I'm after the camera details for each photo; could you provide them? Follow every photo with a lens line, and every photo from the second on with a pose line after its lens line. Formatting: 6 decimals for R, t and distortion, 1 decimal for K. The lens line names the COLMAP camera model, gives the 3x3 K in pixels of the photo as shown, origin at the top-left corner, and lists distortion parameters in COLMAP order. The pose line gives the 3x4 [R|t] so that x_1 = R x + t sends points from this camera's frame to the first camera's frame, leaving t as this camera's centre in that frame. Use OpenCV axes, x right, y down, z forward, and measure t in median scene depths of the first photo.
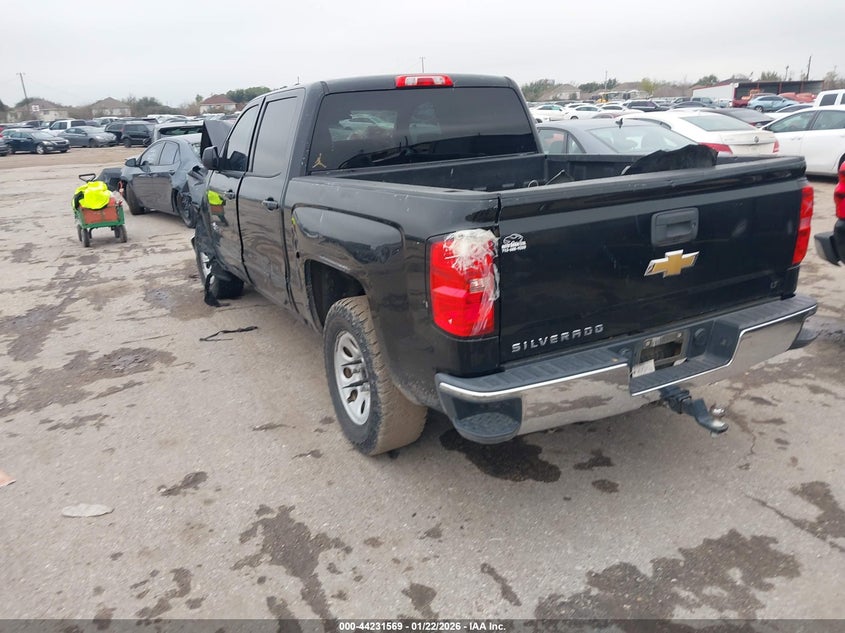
lens RADIAL K [[666.0, 0, 431.6], [0, 666.0, 315.9], [0, 0, 1]] dist [0.005336, -0.001525]
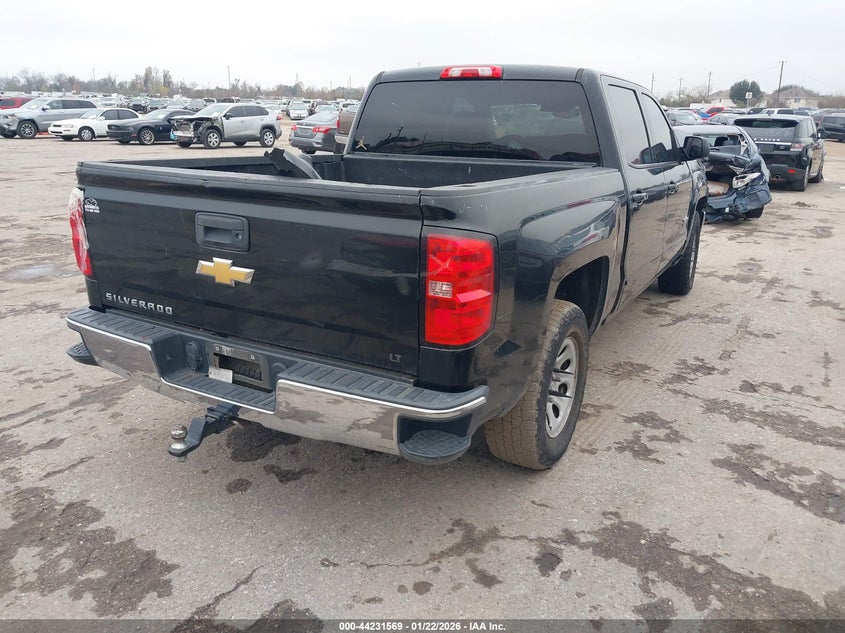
lens RADIAL K [[666.0, 0, 431.6], [0, 666.0, 315.9], [0, 0, 1]] dist [0.005336, -0.001525]
pose [[0.537557, 0.303196, -0.786832, 1.301423], [-0.290371, 0.942609, 0.164843, -0.265510], [0.791655, 0.139860, 0.594745, 0.706164]]
